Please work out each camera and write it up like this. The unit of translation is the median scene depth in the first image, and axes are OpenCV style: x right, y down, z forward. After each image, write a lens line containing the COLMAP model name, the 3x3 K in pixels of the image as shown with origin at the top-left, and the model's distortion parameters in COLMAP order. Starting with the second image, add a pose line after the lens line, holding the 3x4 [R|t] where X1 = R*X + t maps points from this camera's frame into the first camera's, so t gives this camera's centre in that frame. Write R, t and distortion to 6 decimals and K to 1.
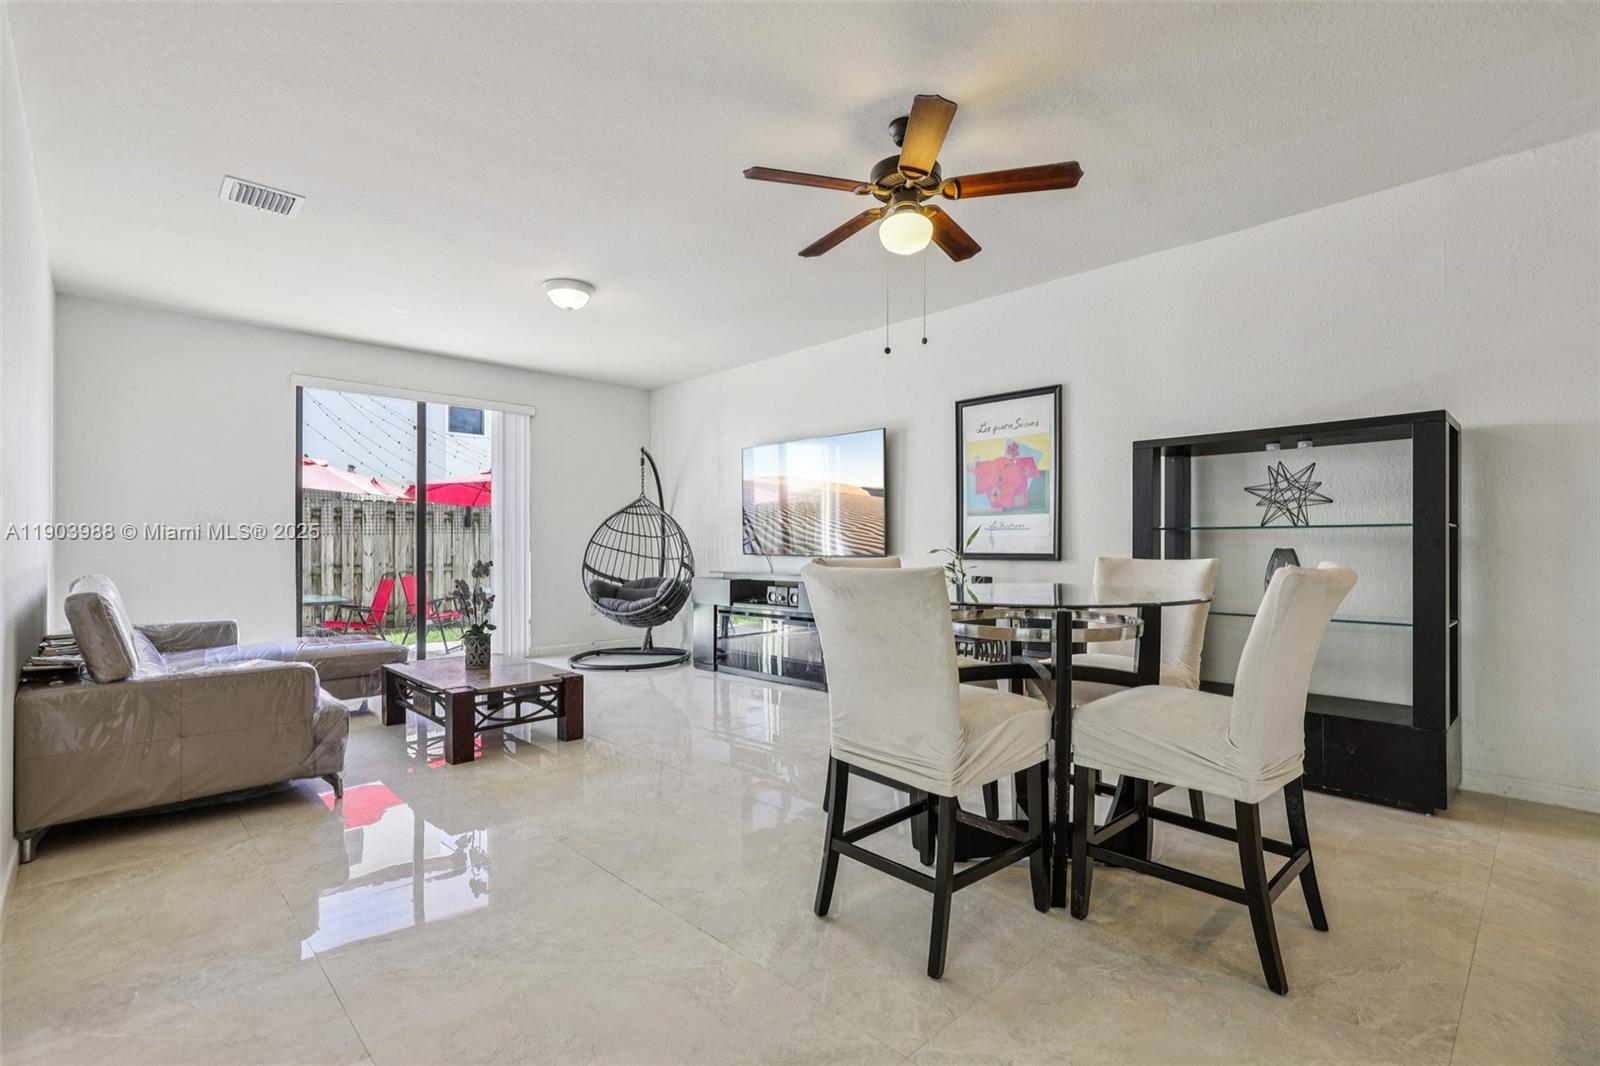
lens RADIAL K [[730.4, 0, 798.1], [0, 730.4, 539.3], [0, 0, 1]] dist [-0.002196, 0.000098]
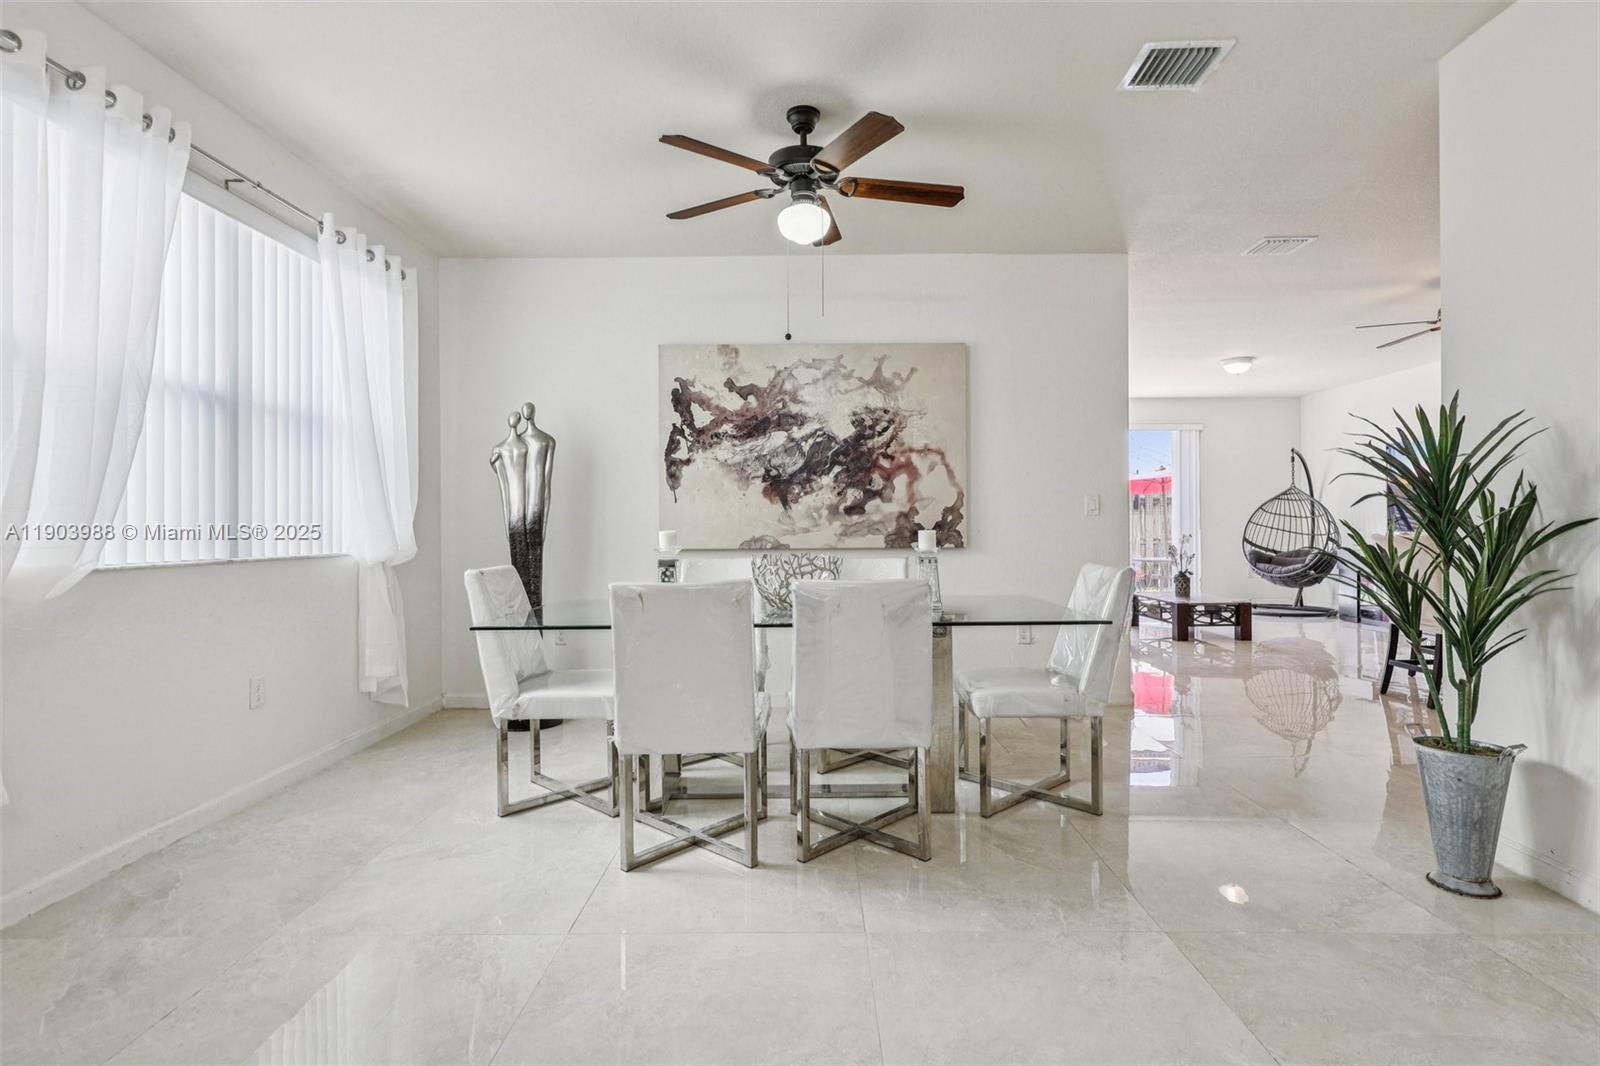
lens RADIAL K [[800.9, 0, 808.7], [0, 800.9, 513.3], [0, 0, 1]] dist [0.002038, 0.000834]
pose [[0.725201, -0.005622, -0.688515, 0.141088], [0.006025, 0.999980, -0.001820, -0.013788], [0.688511, -0.002829, 0.725220, -0.615975]]
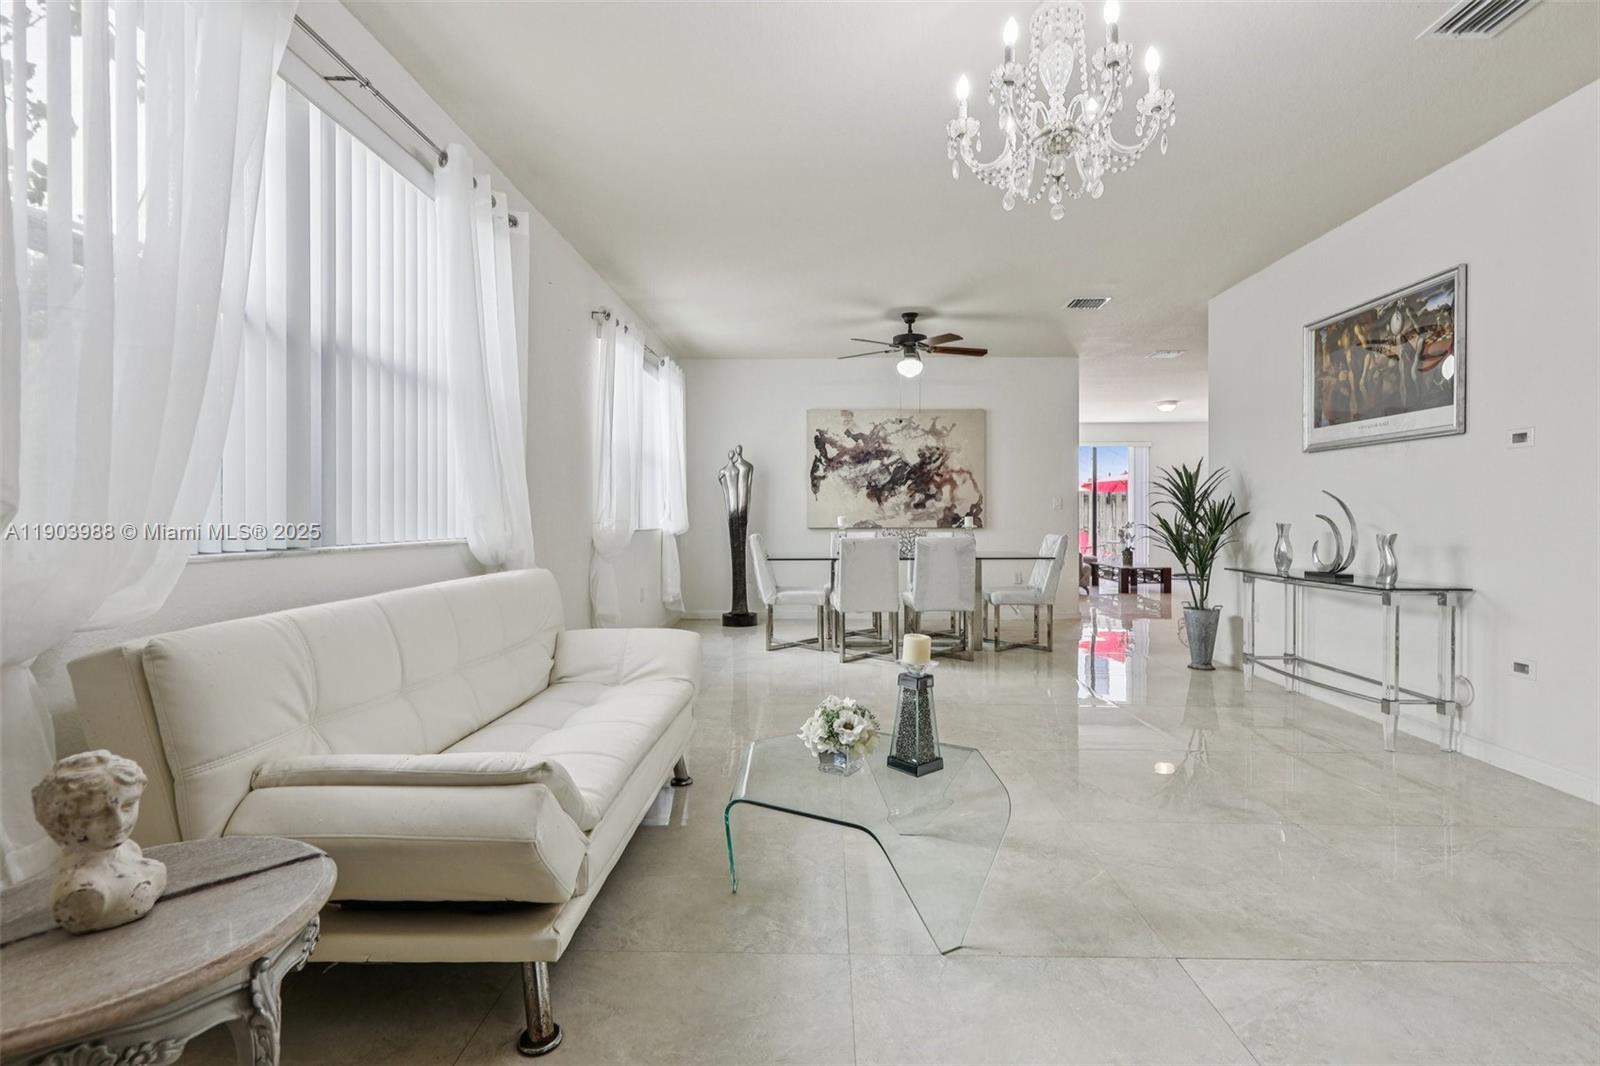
lens RADIAL K [[730.4, 0, 824.7], [0, 730.4, 504.1], [0, 0, 1]] dist [-0.002196, 0.000098]
pose [[0.723373, -0.003666, -0.690447, 0.340111], [0.002524, 0.999993, -0.002666, -0.017446], [0.690453, 0.000186, 0.723378, -0.967179]]
